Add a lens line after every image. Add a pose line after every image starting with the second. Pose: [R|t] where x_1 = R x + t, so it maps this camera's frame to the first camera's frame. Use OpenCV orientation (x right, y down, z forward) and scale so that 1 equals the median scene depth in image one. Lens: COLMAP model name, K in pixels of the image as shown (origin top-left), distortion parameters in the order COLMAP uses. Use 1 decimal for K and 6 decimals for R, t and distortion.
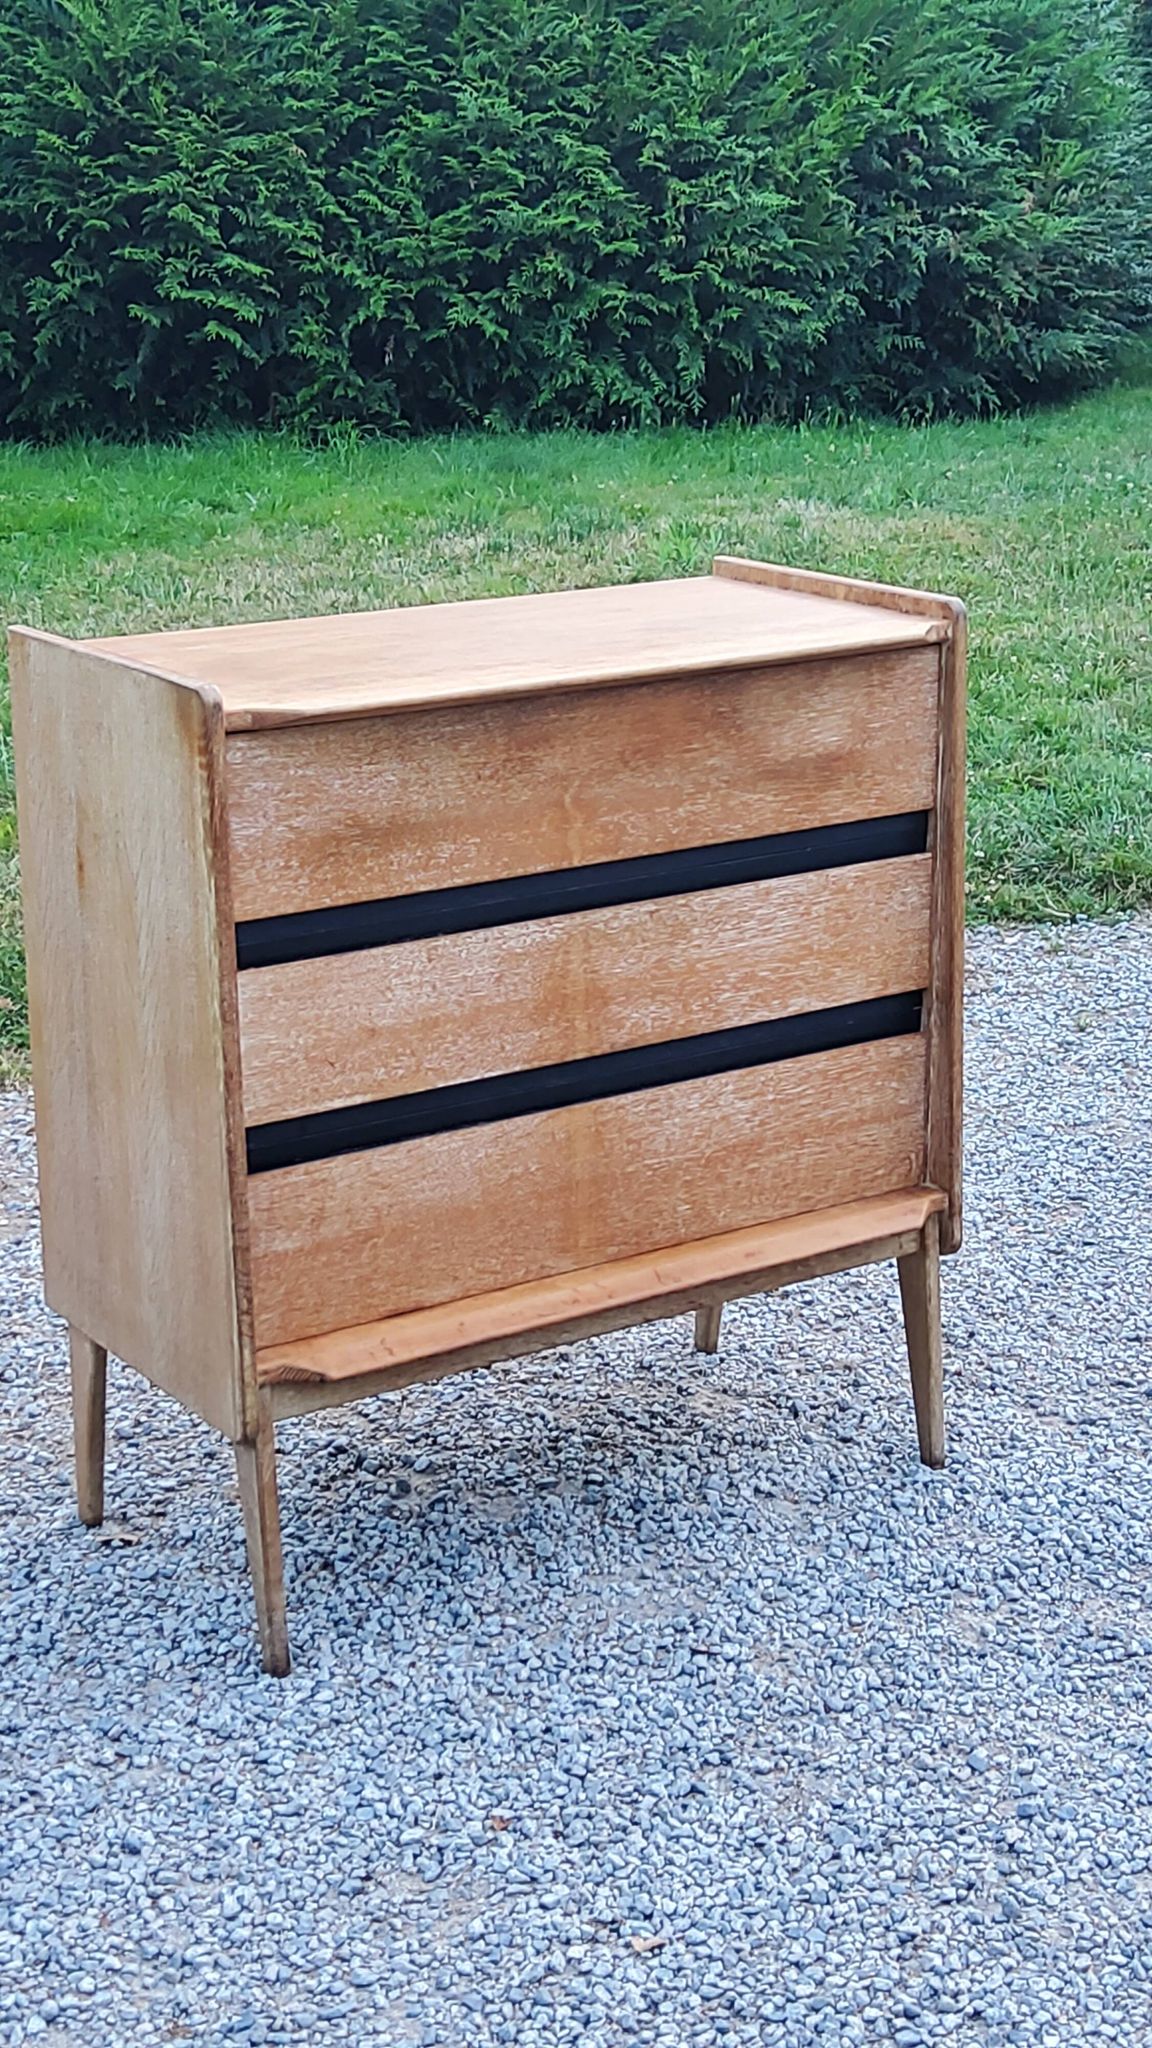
lens RADIAL K [[3106.9, 0, 628.6], [0, 3106.9, 978.6], [0, 0, 1]] dist [0.102567, 0.000000]
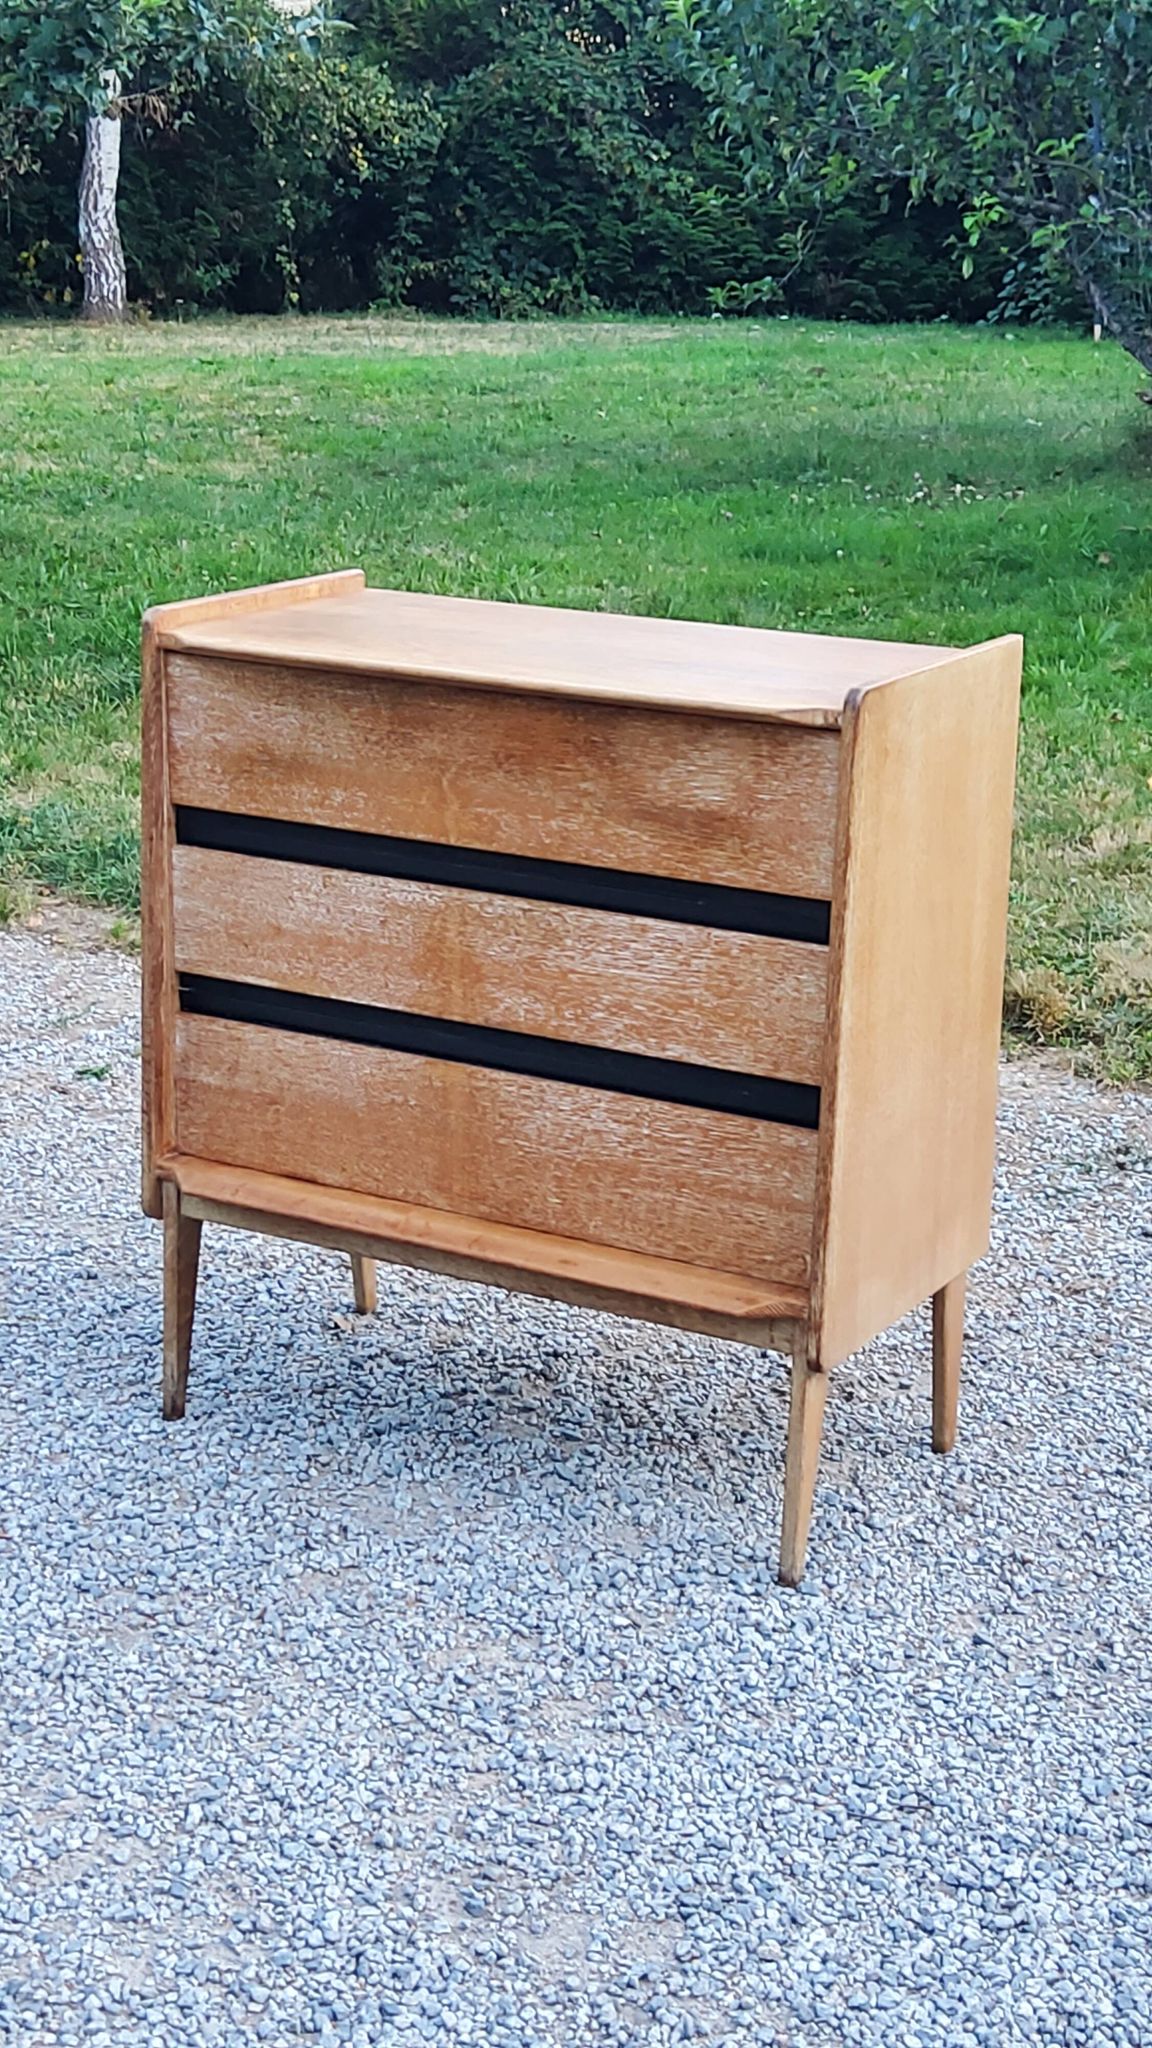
lens RADIAL K [[3106.9, 0, 580.9], [0, 3106.9, 1016.1], [0, 0, 1]] dist [0.102567, 0.000000]
pose [[0.415055, 0.256295, -0.872950, 0.960732], [-0.260812, 0.952748, 0.155716, -0.158465], [0.871611, 0.163045, 0.462288, 0.526339]]
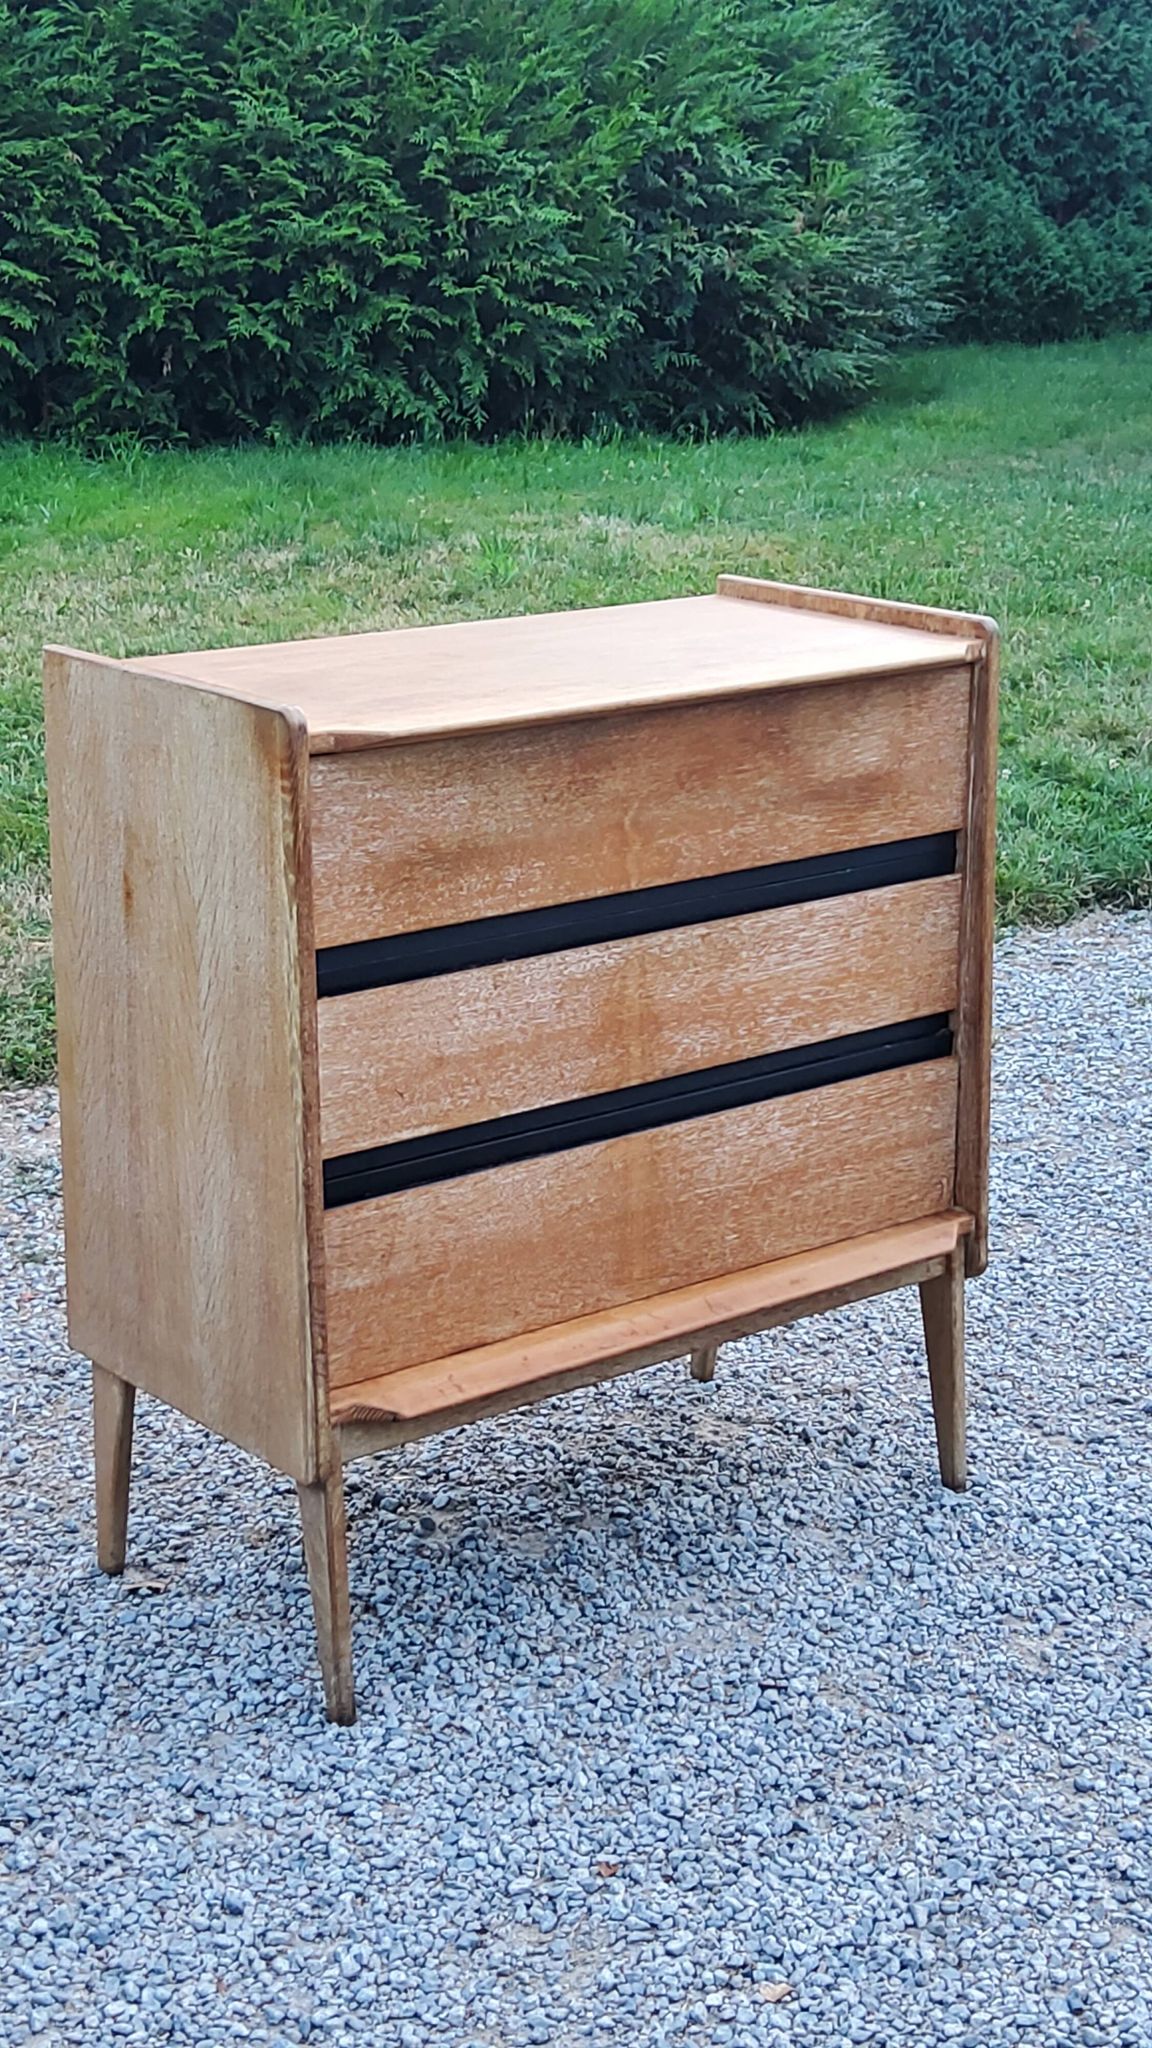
lens RADIAL K [[3106.9, 0, 634.6], [0, 3106.9, 988.9], [0, 0, 1]] dist [0.102567, 0.000000]
pose [[0.995249, -0.010365, 0.096811, -0.109650], [0.010502, 0.999944, -0.000906, -0.003820], [-0.096797, 0.001919, 0.995302, 0.021233]]
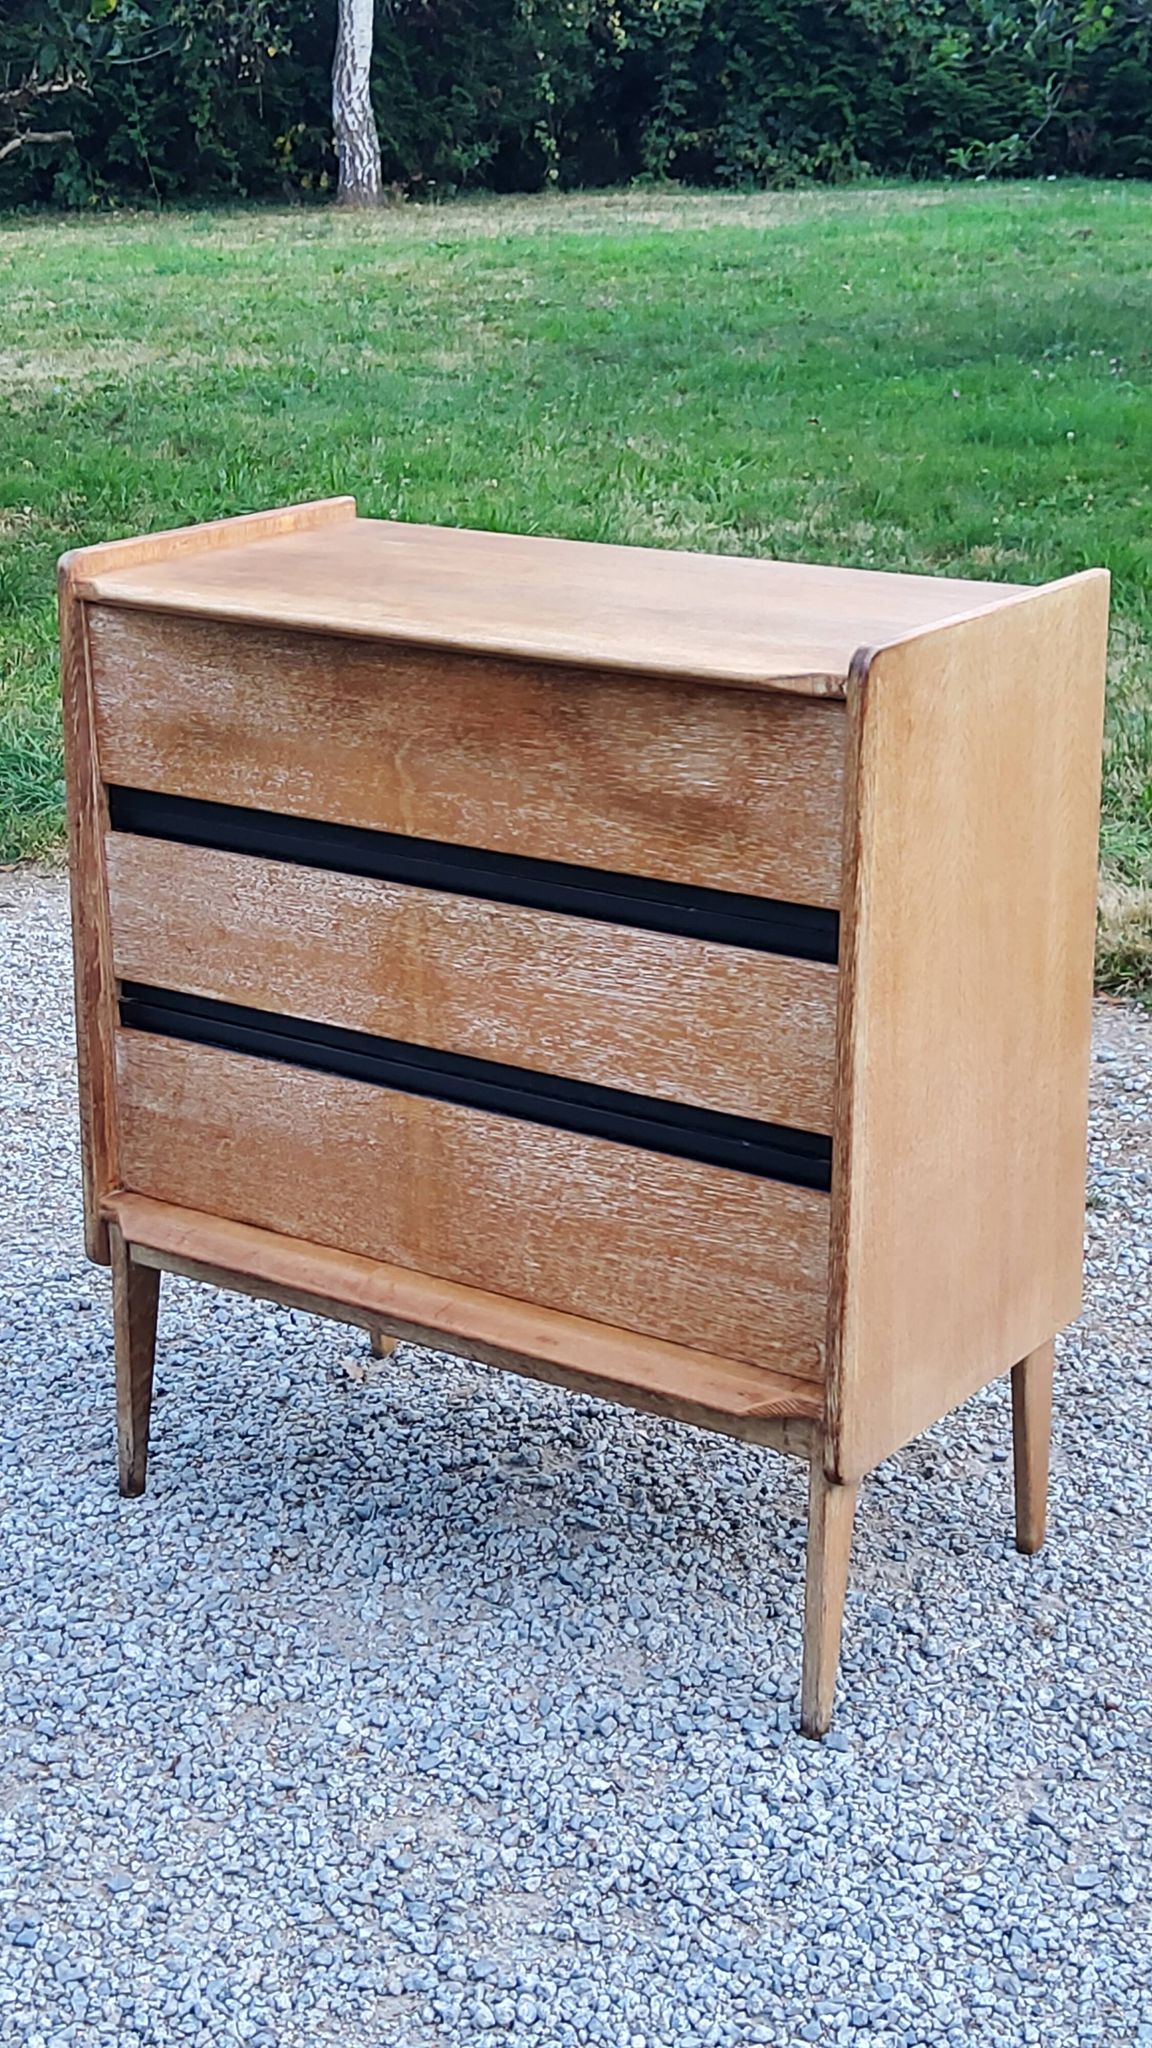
lens RADIAL K [[3106.9, 0, 583.8], [0, 3106.9, 1007.8], [0, 0, 1]] dist [0.102567, 0.000000]
pose [[0.329373, 0.286069, -0.899821, 0.821333], [-0.238268, 0.947338, 0.213959, -0.192245], [0.913642, 0.143926, 0.380189, 0.689653]]
